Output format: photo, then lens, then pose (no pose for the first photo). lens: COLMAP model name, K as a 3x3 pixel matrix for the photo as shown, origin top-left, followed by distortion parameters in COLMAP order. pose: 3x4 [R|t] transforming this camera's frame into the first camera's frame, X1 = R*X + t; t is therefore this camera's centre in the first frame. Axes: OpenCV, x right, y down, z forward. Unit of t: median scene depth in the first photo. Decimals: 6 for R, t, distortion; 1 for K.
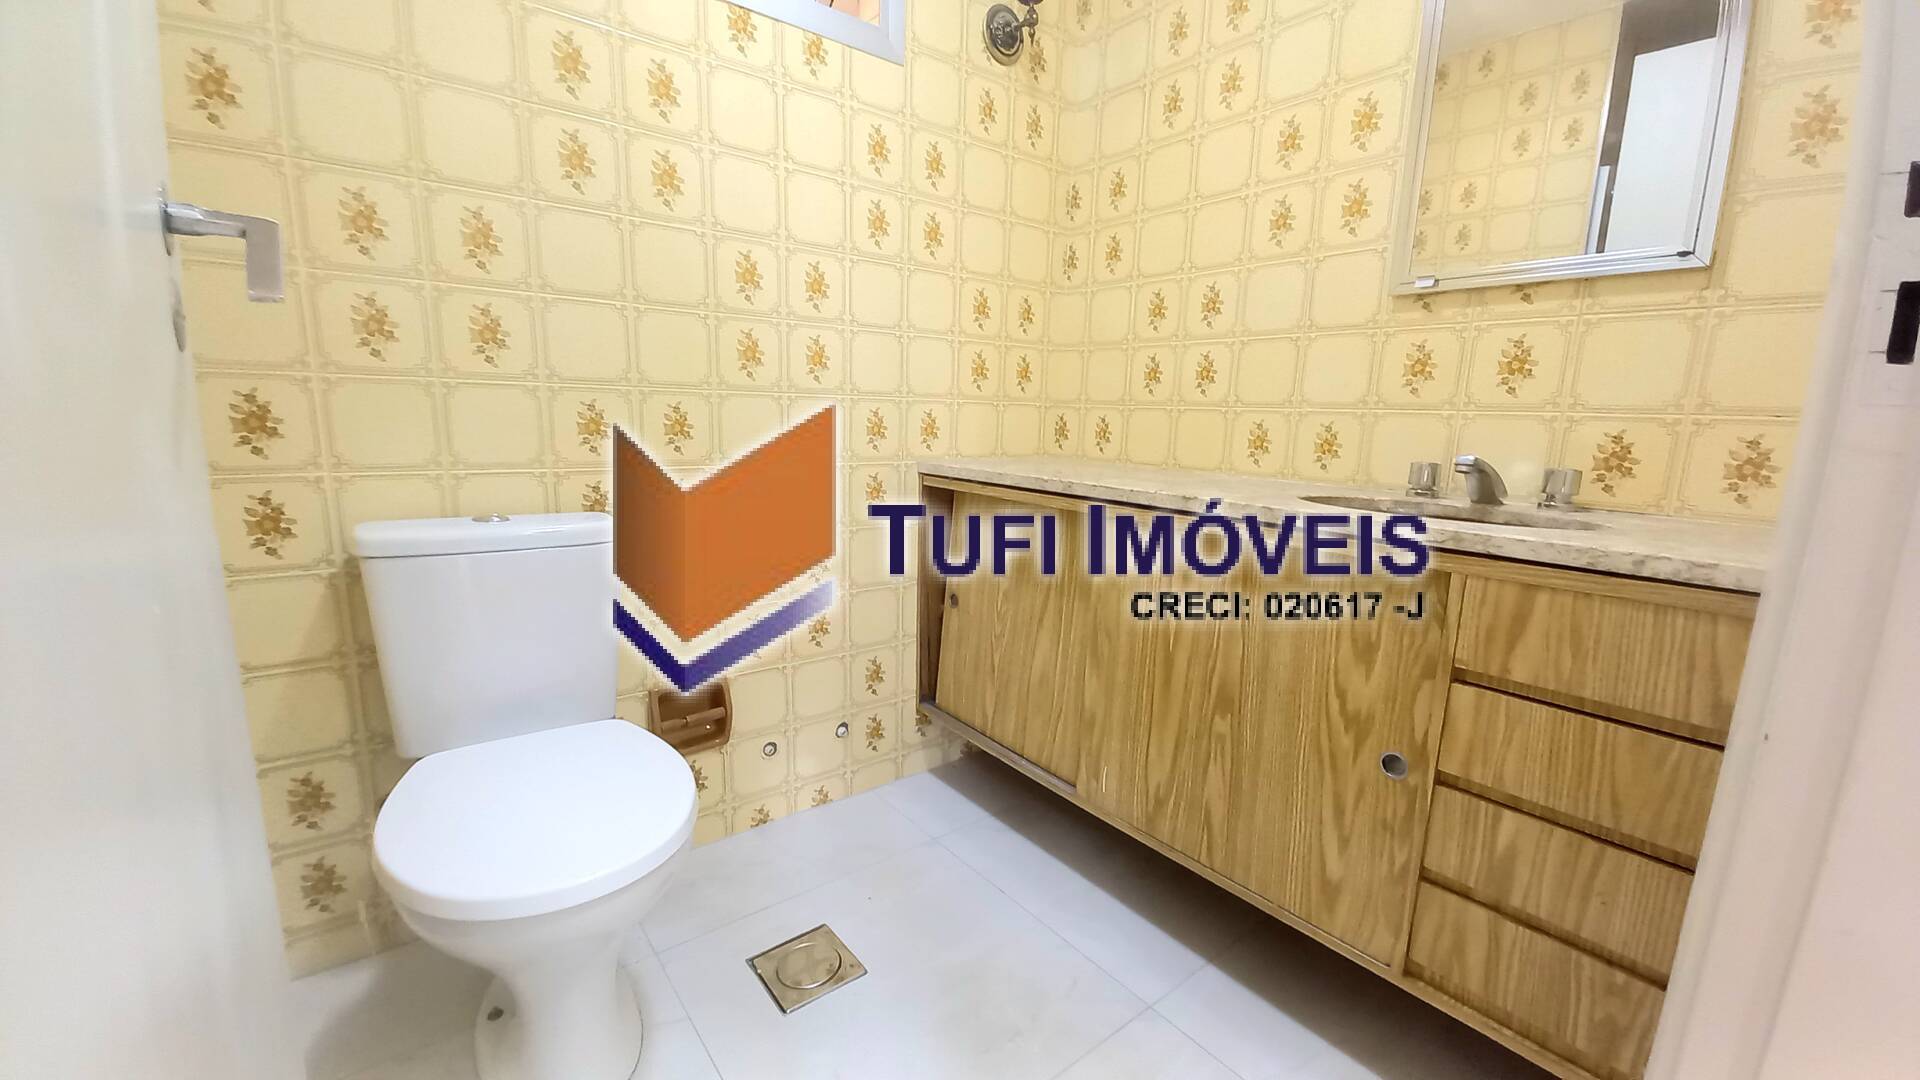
lens RADIAL K [[752.4, 0, 977.4], [0, 752.4, 557.2], [0, 0, 1]] dist [0.017453, -0.013715]
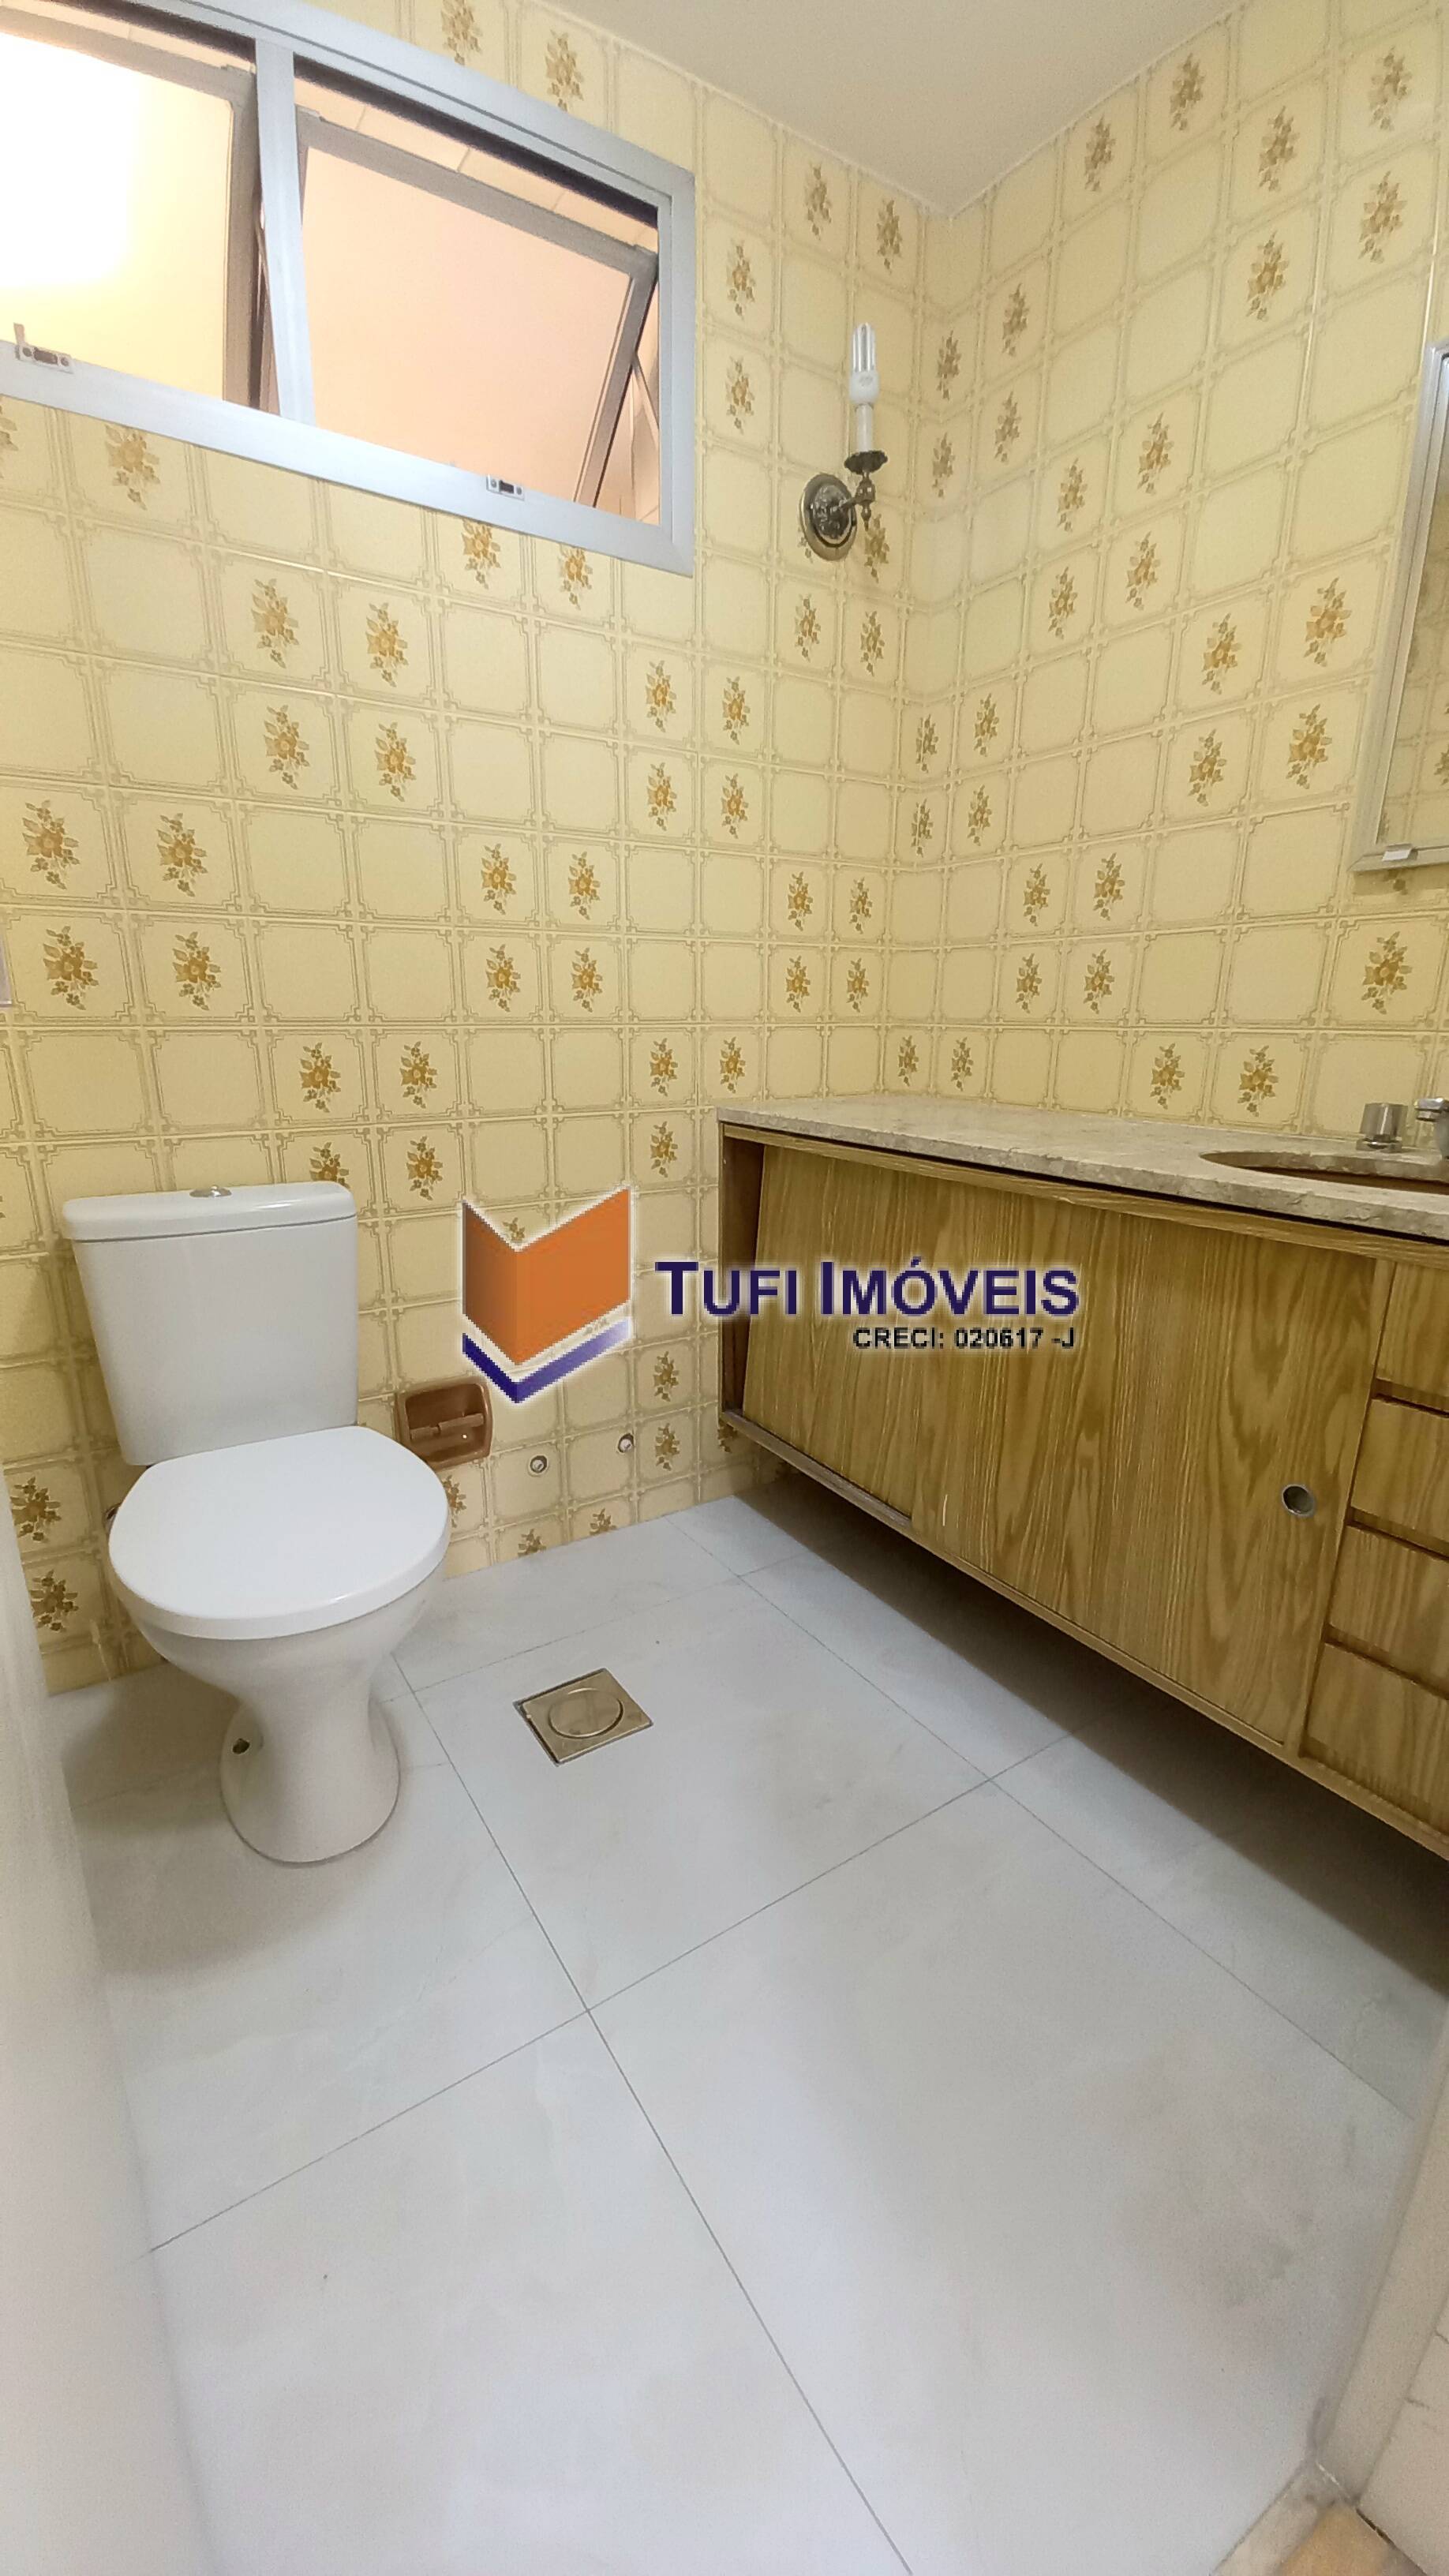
lens RADIAL K [[1016.3, 0, 715.1], [0, 1016.3, 1303.1], [0, 0, 1]] dist [0.020182, -0.013922]
pose [[0.994173, 0.003709, -0.107729, 0.041704], [0.005738, 0.996170, 0.087255, -0.019728], [0.107640, -0.087364, 0.990344, -0.078171]]
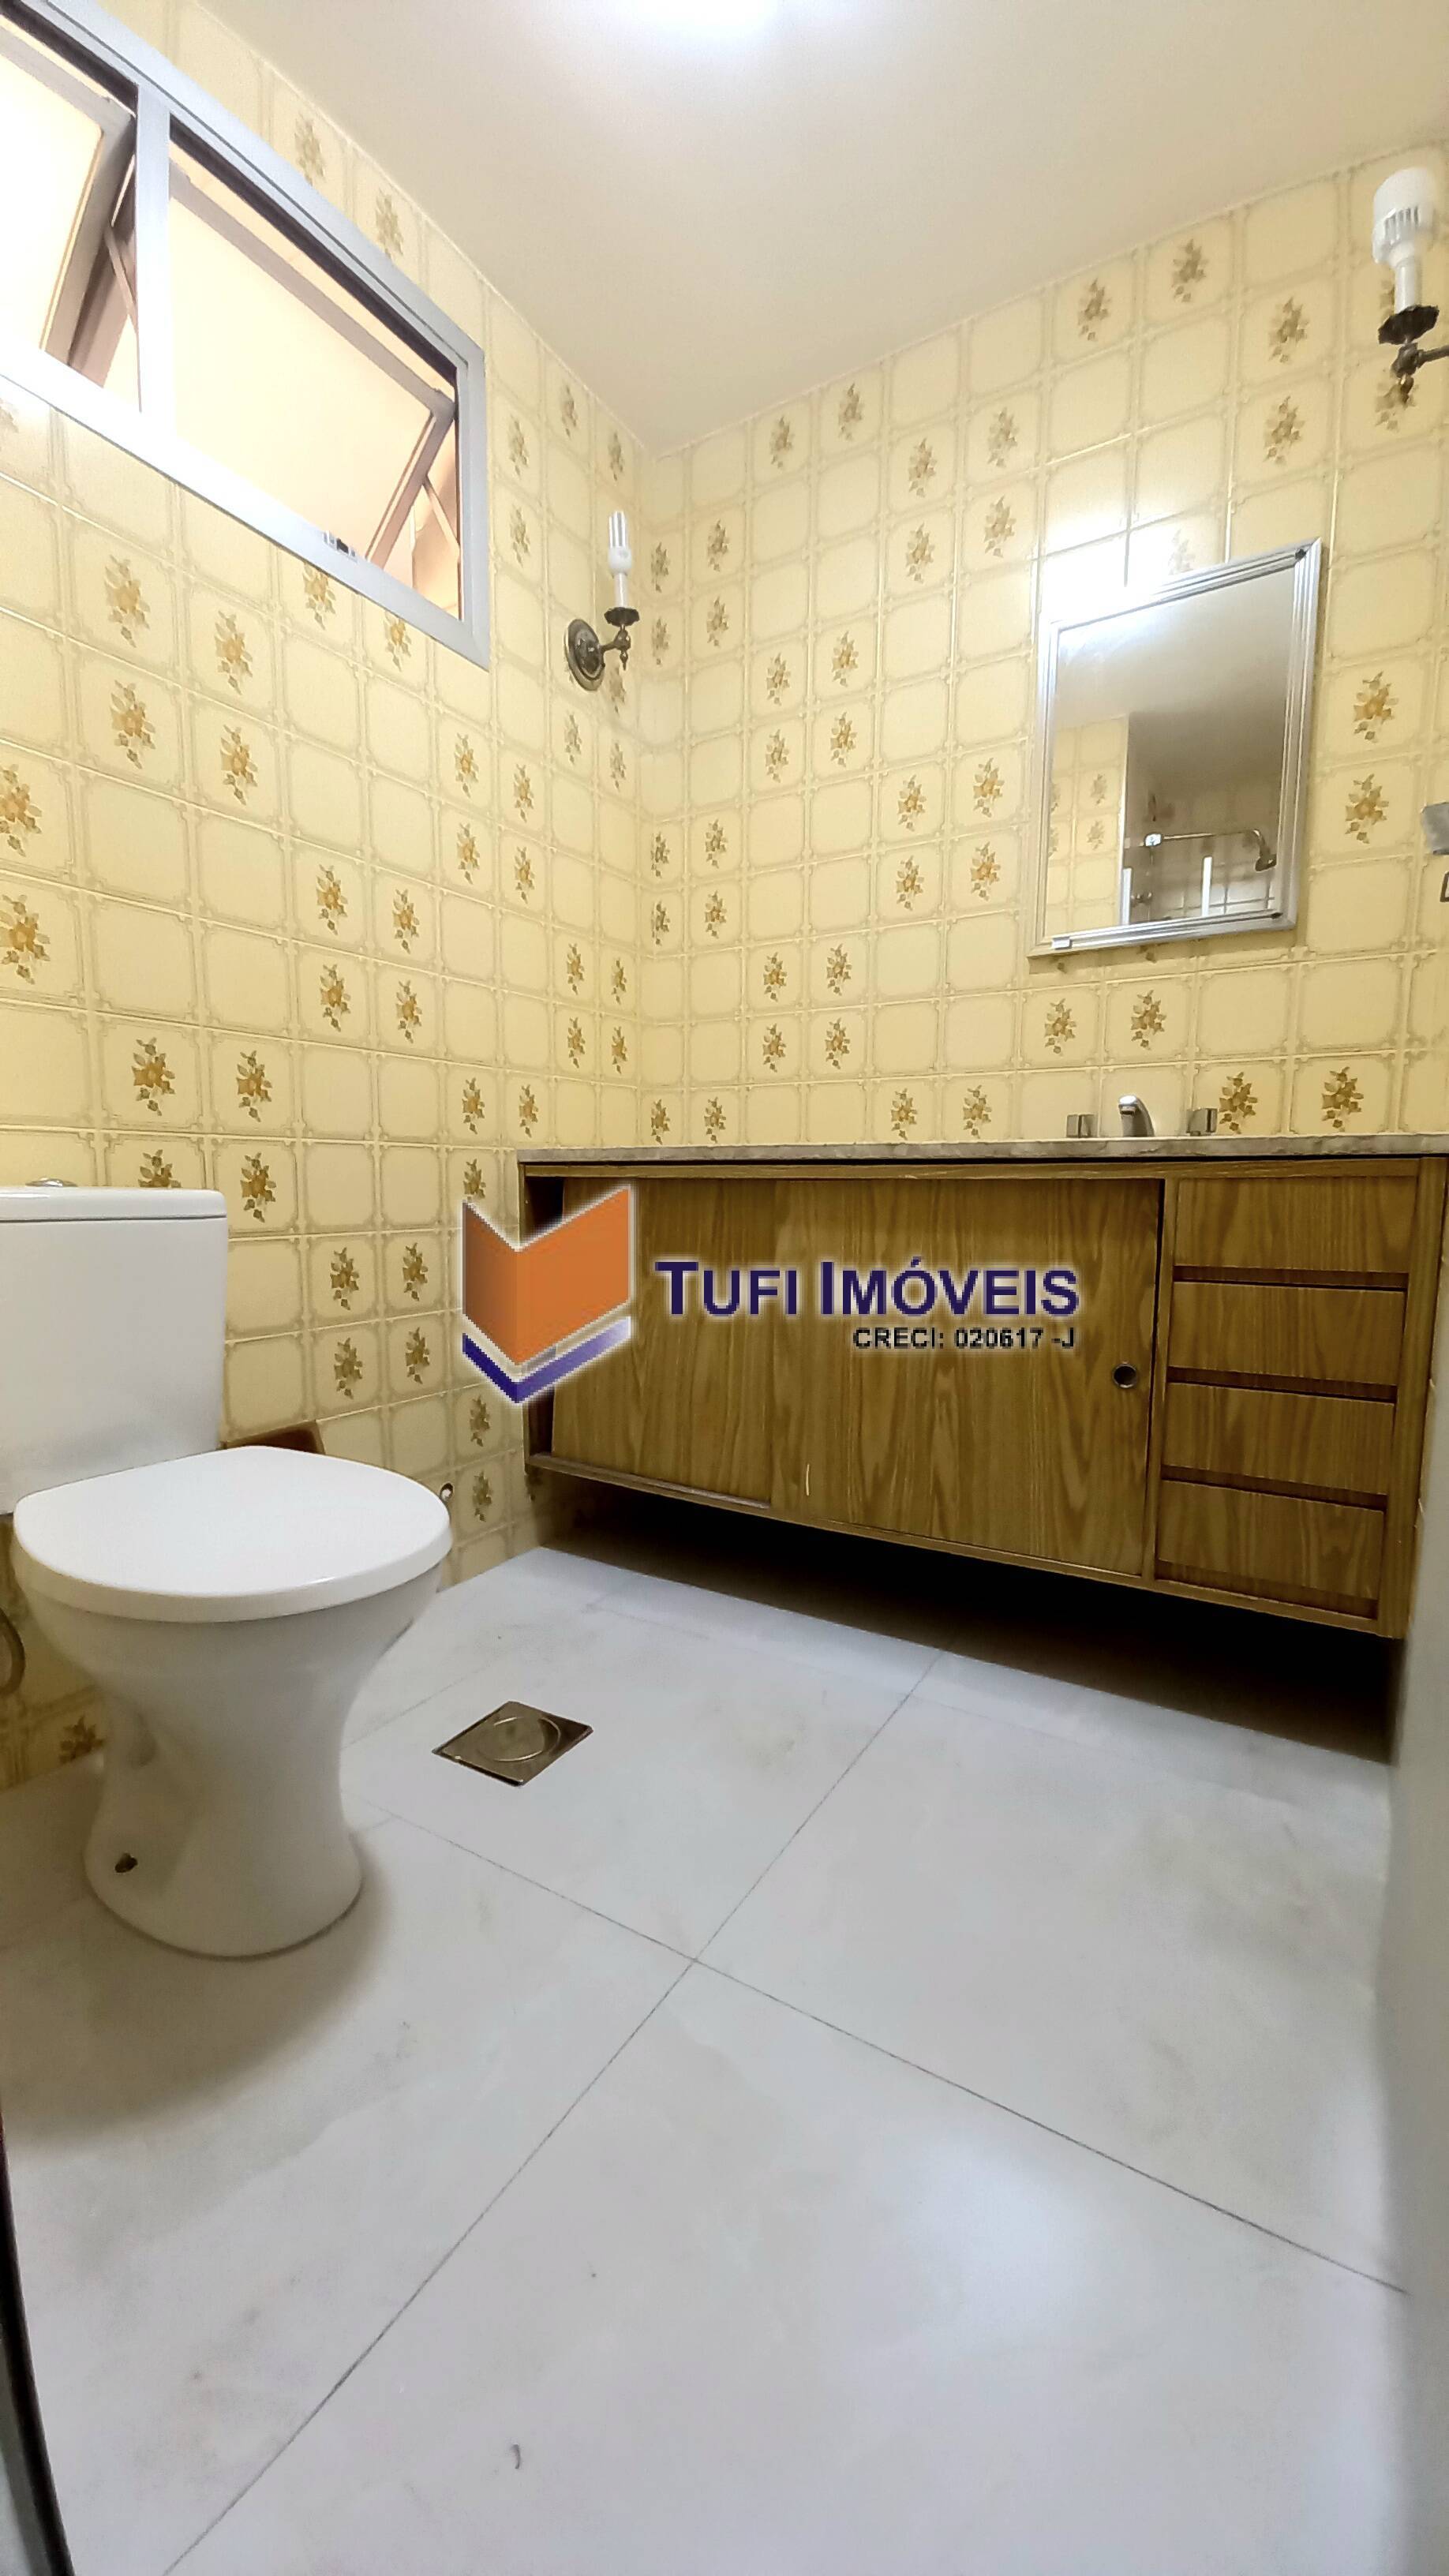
lens RADIAL K [[1009.4, 0, 709.5], [0, 1009.4, 1308.3], [0, 0, 1]] dist [0.017453, -0.013715]
pose [[0.939041, -0.068387, 0.336935, -0.326267], [0.089723, 0.994802, -0.048147, 0.142427], [-0.331891, 0.075443, 0.940296, -0.094070]]
